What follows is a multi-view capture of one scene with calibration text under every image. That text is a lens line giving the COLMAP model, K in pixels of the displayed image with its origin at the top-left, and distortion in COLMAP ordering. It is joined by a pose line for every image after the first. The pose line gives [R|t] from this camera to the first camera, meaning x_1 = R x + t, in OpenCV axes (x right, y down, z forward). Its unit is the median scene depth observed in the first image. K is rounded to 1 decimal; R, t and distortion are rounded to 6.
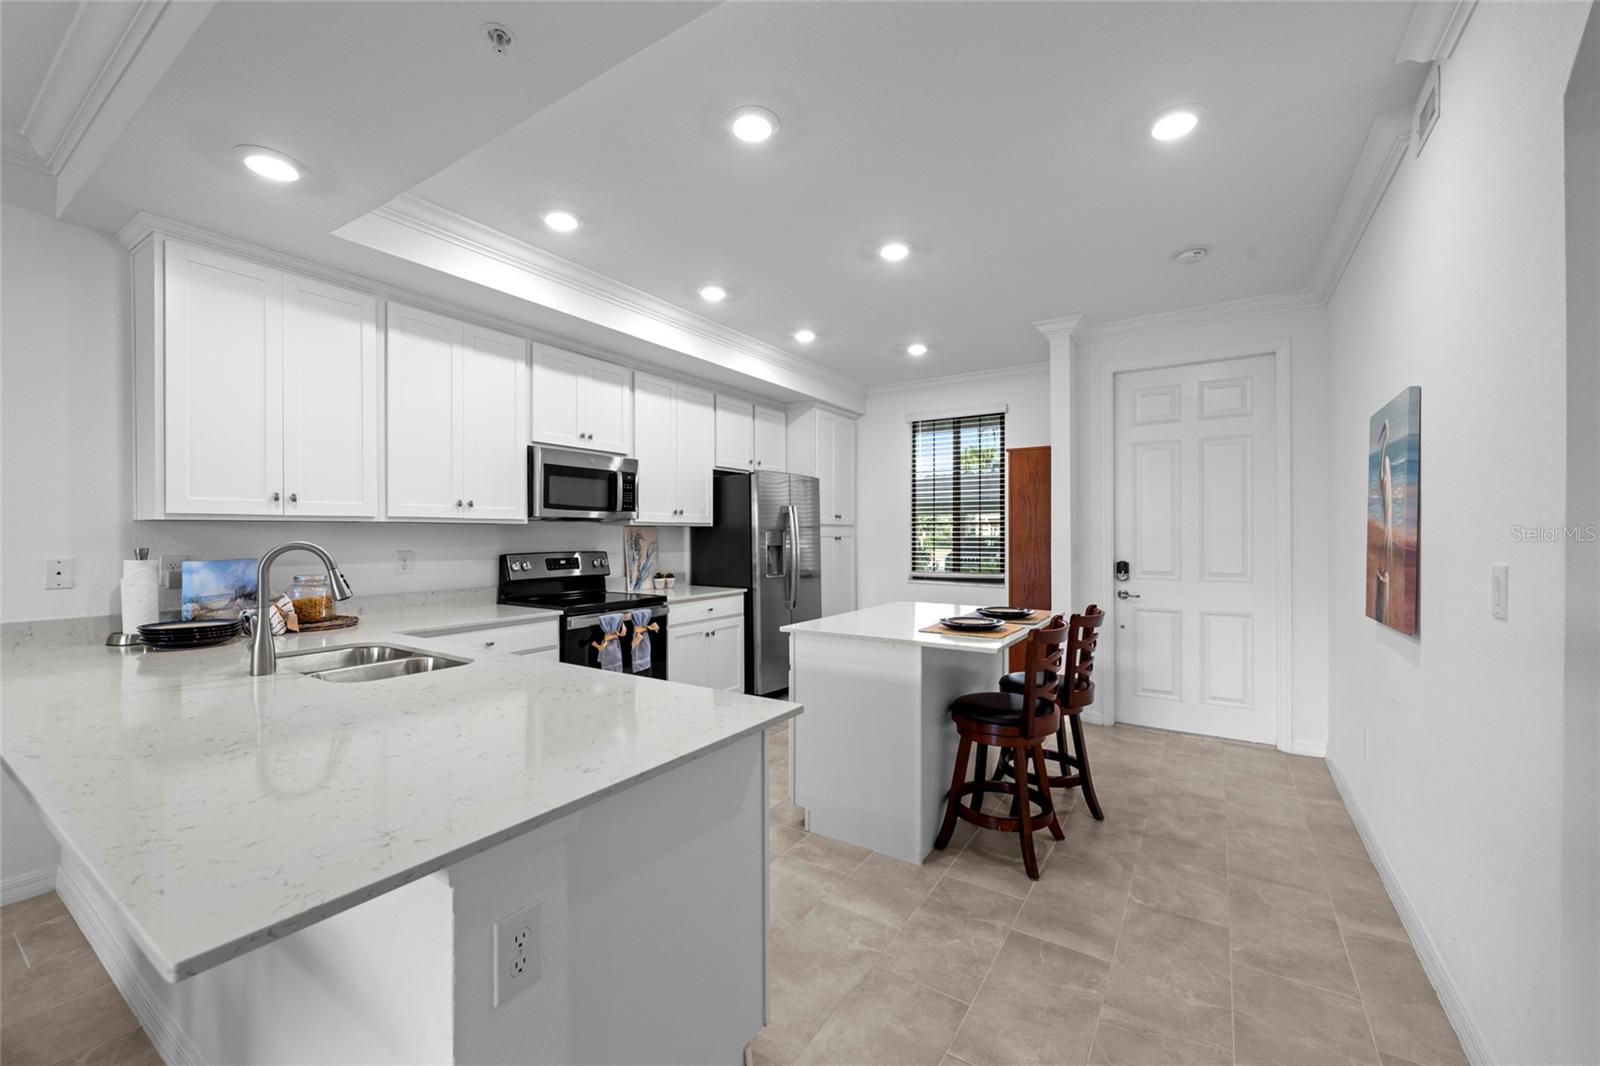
lens RADIAL K [[632.7, 0, 800.2], [0, 632.7, 539.1], [0, 0, 1]] dist [-0.000956, -0.000161]
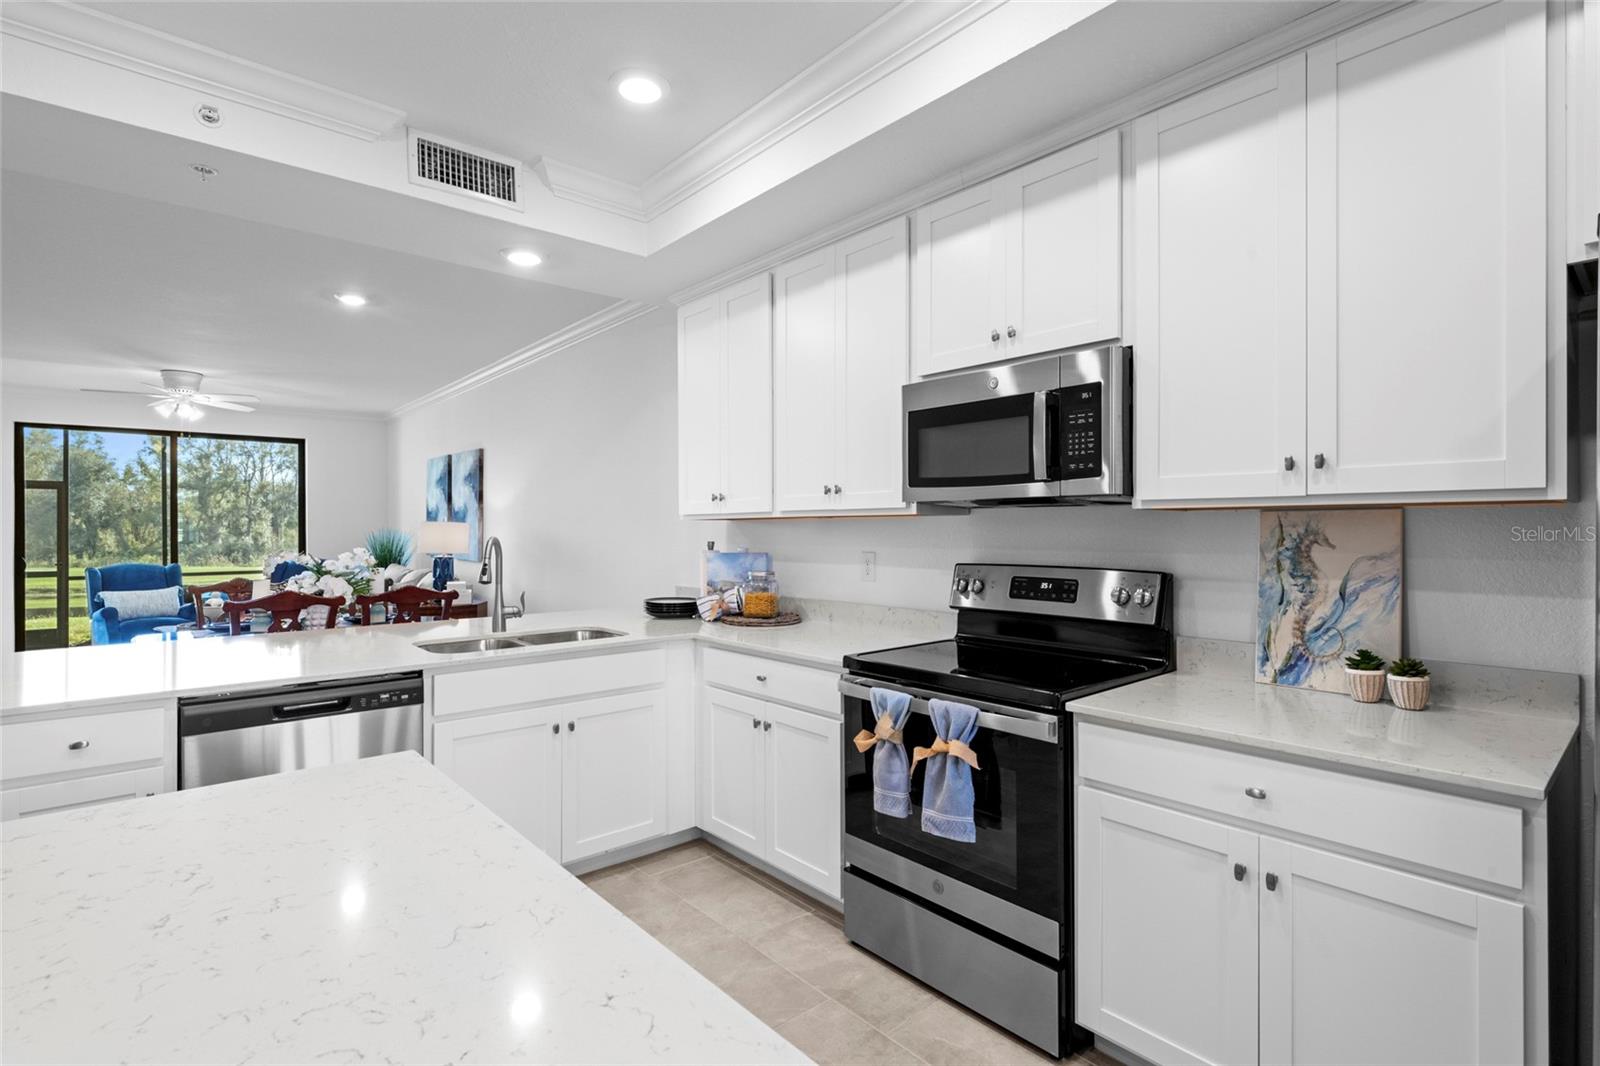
lens RADIAL K [[769.9, 0, 805.2], [0, 769.9, 535.8], [0, 0, 1]] dist [-0.002191, -0.000961]
pose [[-0.275243, 0.009747, -0.961325, 0.269504], [-0.004830, 0.999922, 0.011521, -0.010144], [0.961363, 0.007814, -0.275174, 0.954418]]
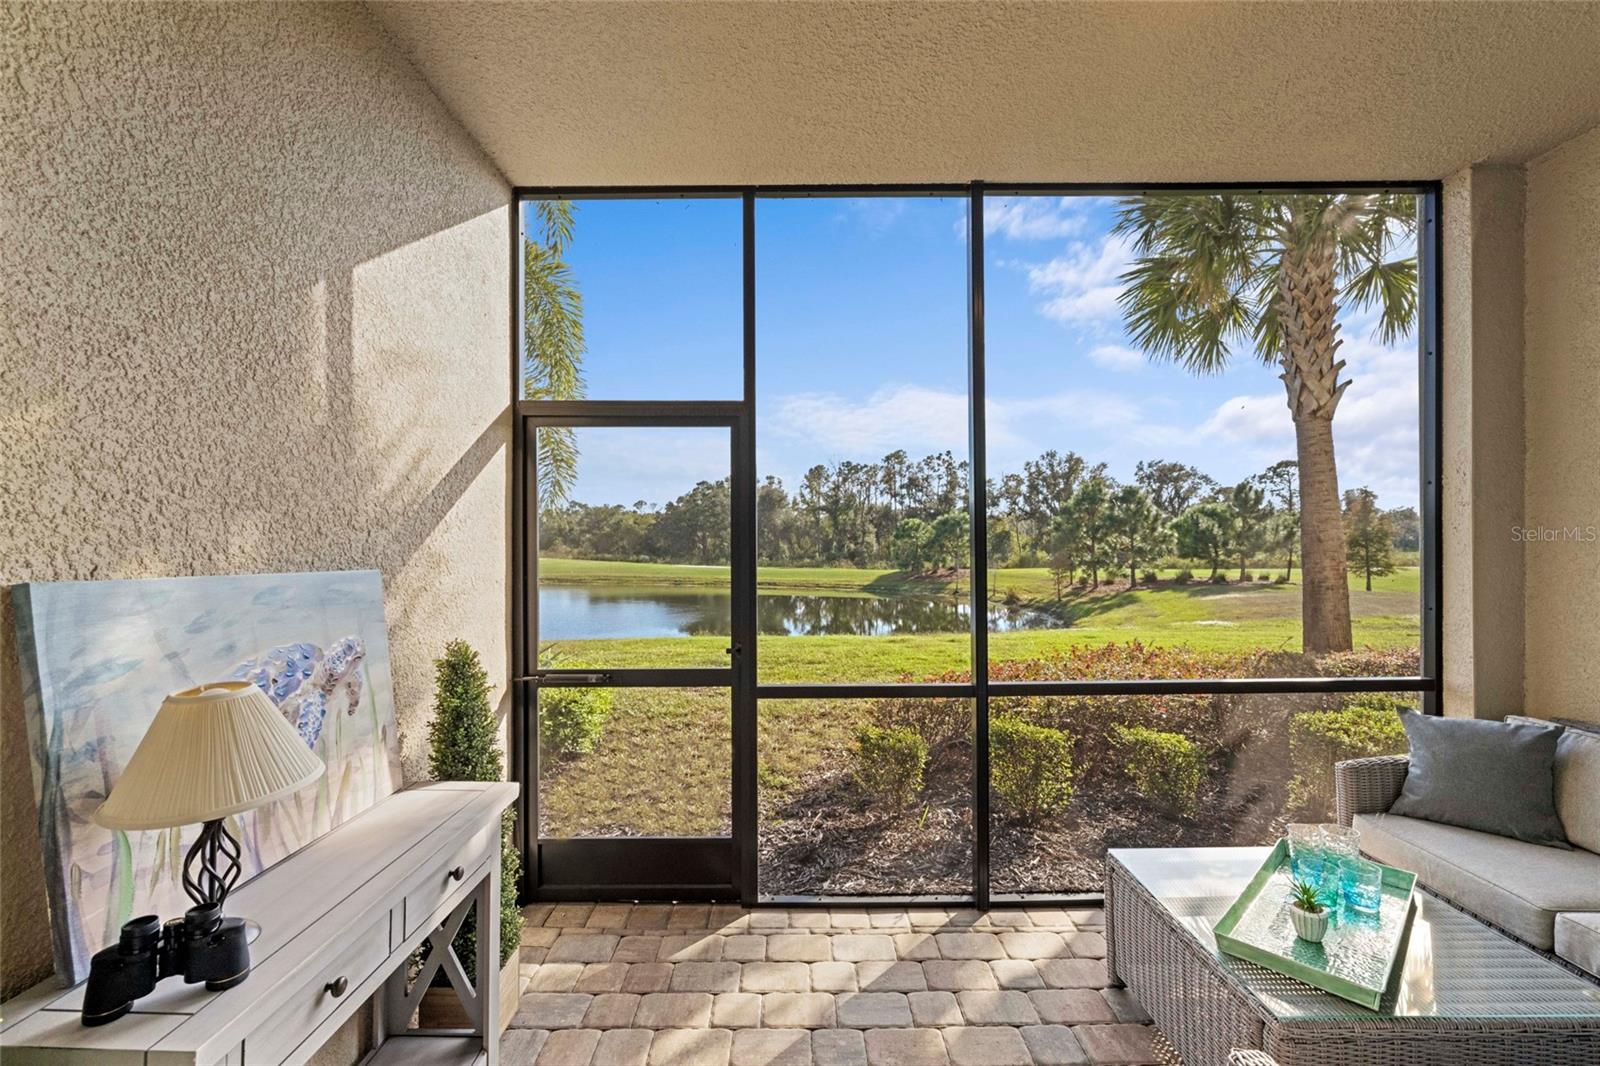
lens RADIAL K [[632.7, 0, 800.2], [0, 632.7, 539.1], [0, 0, 1]] dist [-0.000956, -0.000161]
pose [[-0.835265, 0.005043, -0.549824, -1.009241], [0.003582, 0.999987, 0.003730, 0.002191], [0.549836, 0.001146, -0.835272, -1.225149]]
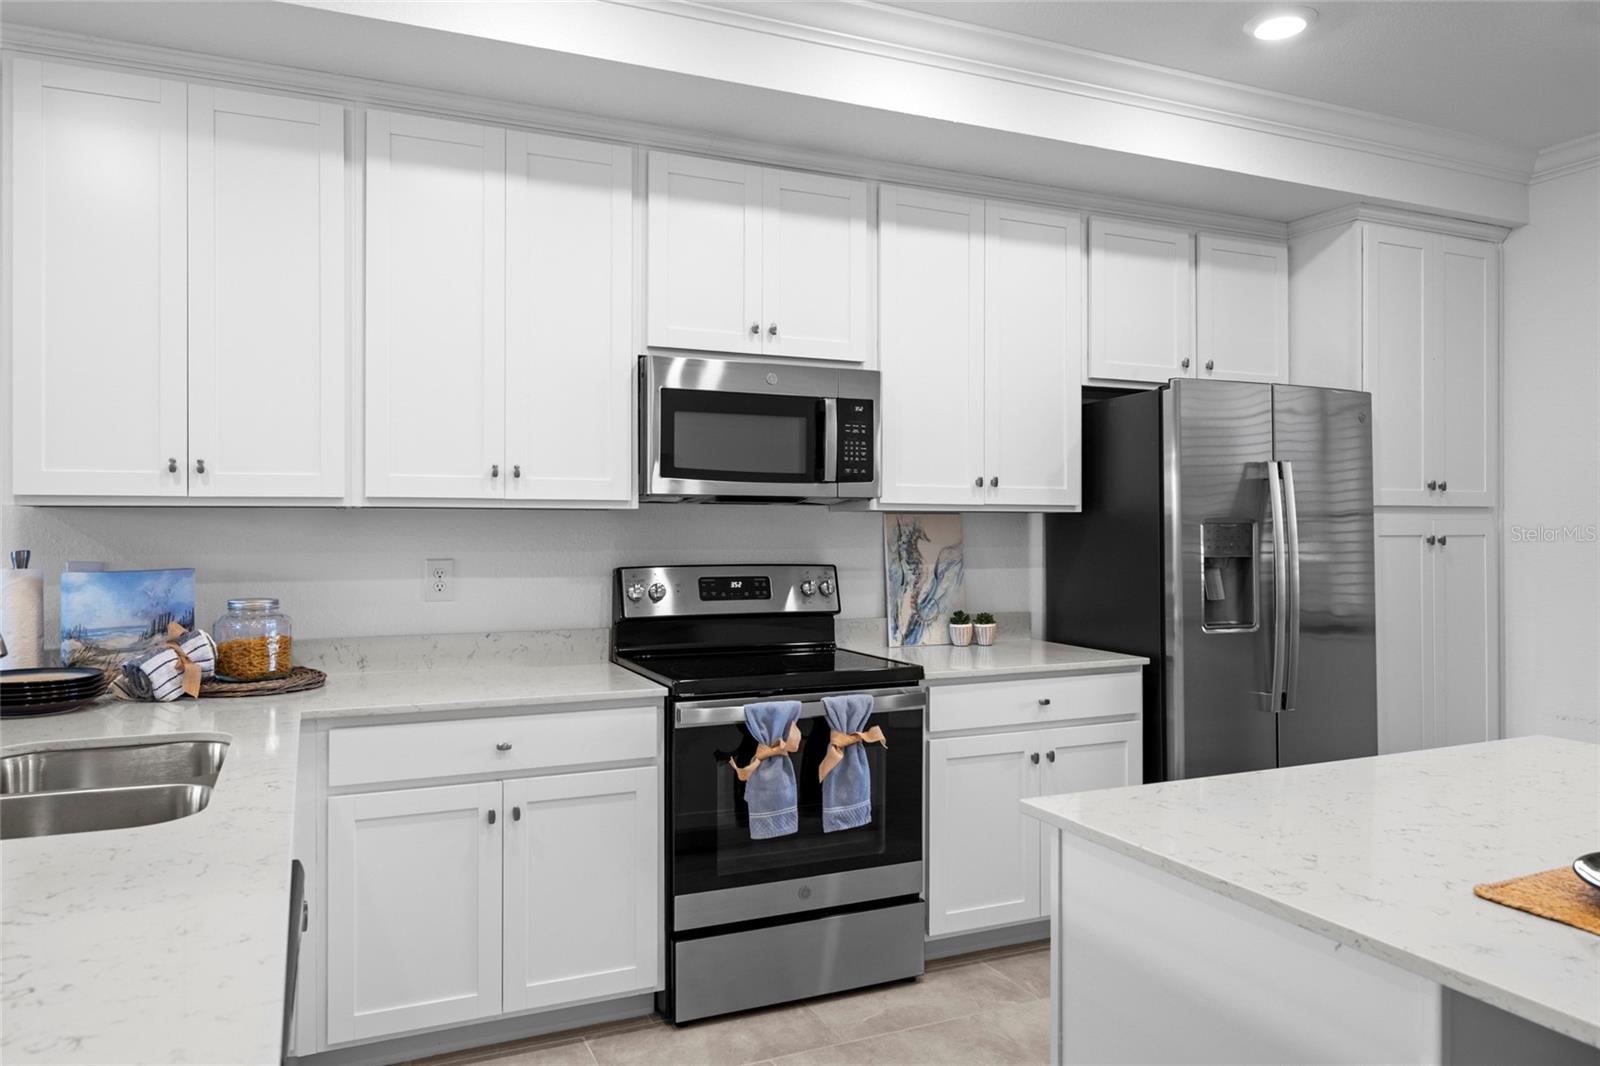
lens RADIAL K [[1070.1, 0, 793.2], [0, 1070.1, 531.1], [0, 0, 1]] dist [-0.005571, 0.002068]
pose [[0.838815, 0.004634, -0.544397, 0.123487], [-0.006760, 0.999975, -0.001904, -0.004895], [0.544375, 0.005277, 0.838825, 0.299714]]
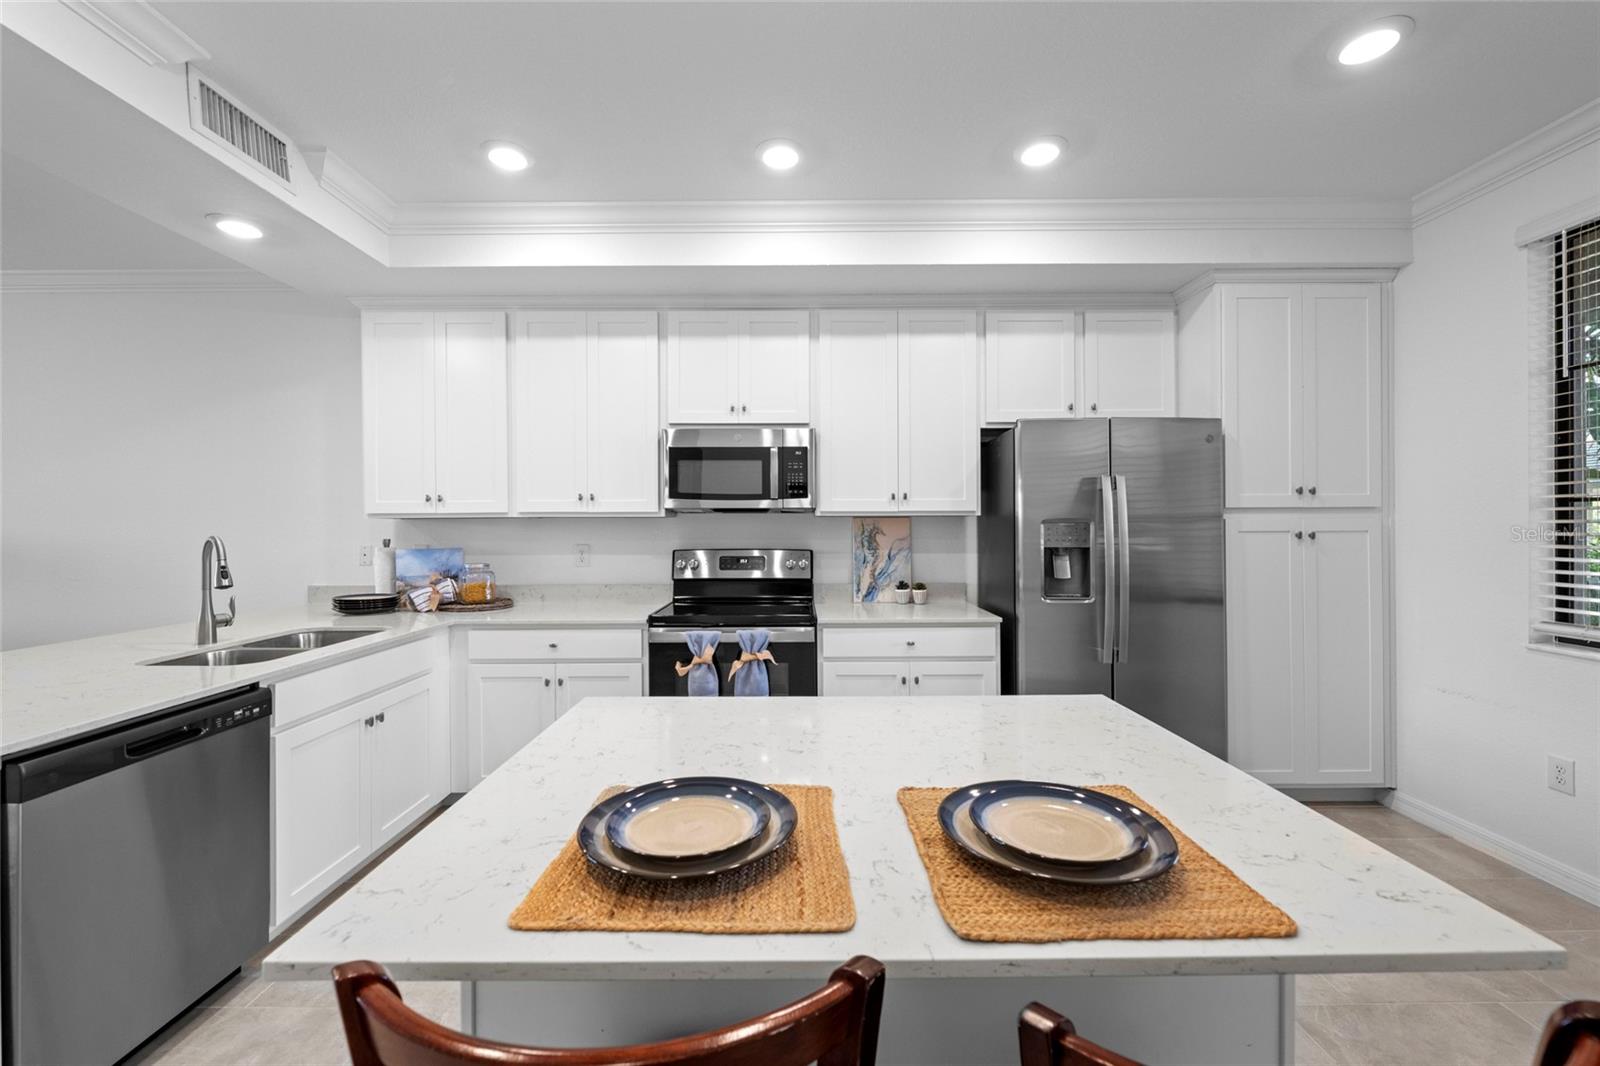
lens RADIAL K [[636.3, 0, 802.5], [0, 636.3, 529.9], [0, 0, 1]] dist [-0.000794, -0.000194]
pose [[0.548929, 0.005558, -0.835850, 0.368790], [-0.004559, 0.999983, 0.003655, -0.008530], [0.835856, 0.001805, 0.548945, 0.580495]]
